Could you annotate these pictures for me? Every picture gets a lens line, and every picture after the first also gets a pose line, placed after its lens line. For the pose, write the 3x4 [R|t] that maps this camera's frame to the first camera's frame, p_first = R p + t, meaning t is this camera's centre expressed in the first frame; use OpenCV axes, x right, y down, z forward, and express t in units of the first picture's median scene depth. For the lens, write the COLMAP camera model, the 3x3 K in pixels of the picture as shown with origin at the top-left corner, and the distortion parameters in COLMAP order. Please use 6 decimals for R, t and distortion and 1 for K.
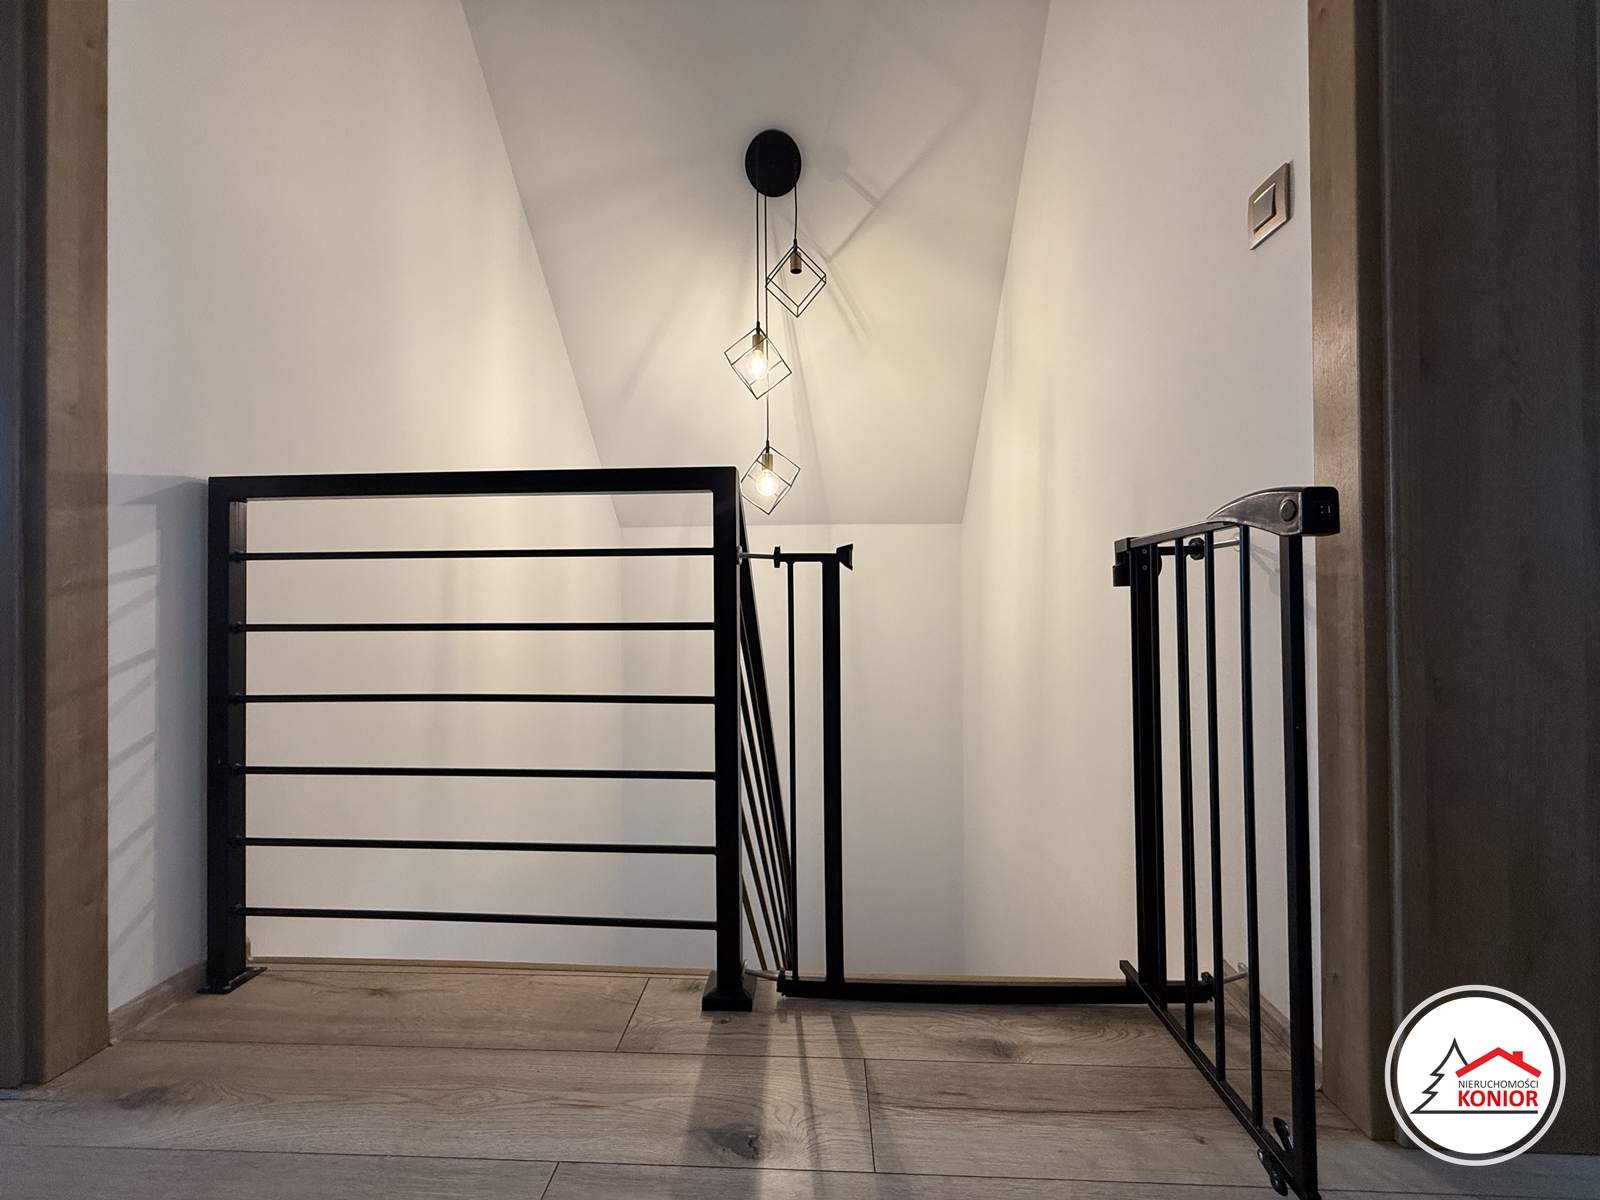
lens RADIAL K [[609.1, 0, 792.4], [0, 609.1, 596.2], [0, 0, 1]] dist [-0.011061, -0.000093]
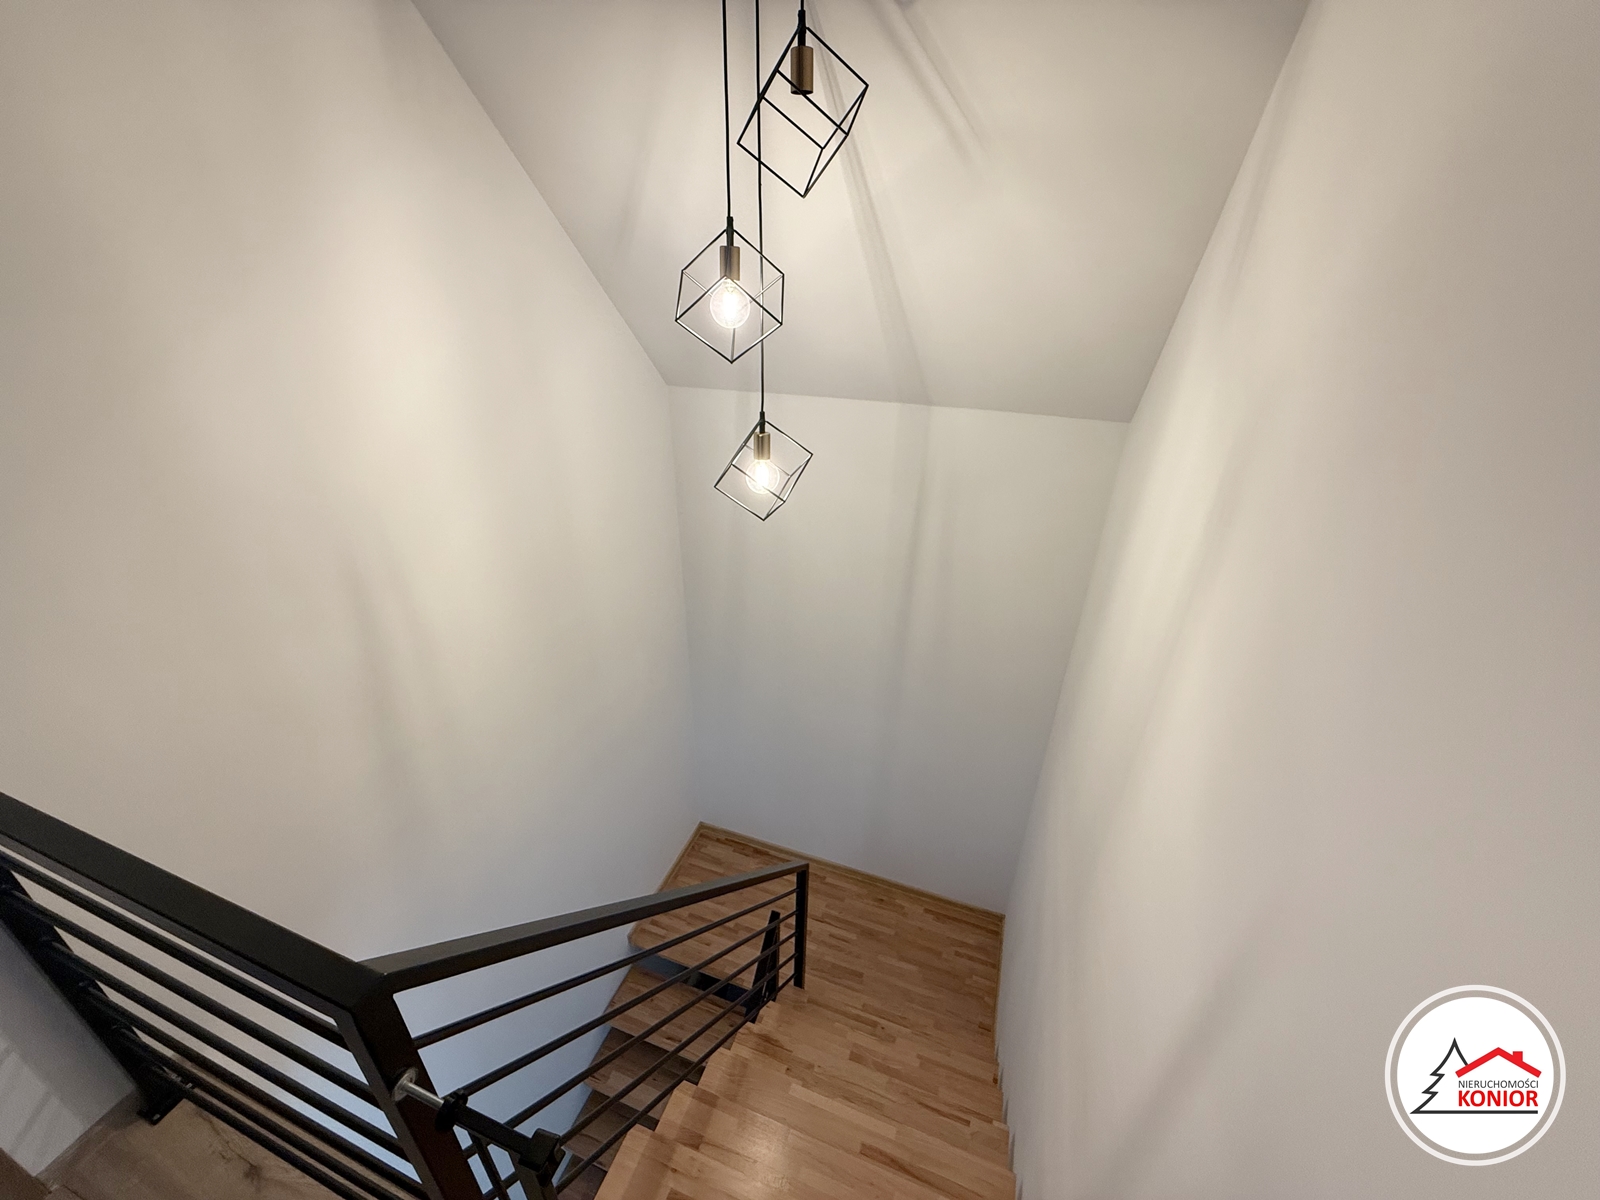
lens RADIAL K [[609.1, 0, 792.4], [0, 609.1, 596.2], [0, 0, 1]] dist [-0.011061, -0.000093]
pose [[0.960947, 0.148106, -0.233763, 0.168630], [-0.025966, 0.889257, 0.456670, -0.376662], [0.275511, -0.432766, 0.858375, 0.372631]]
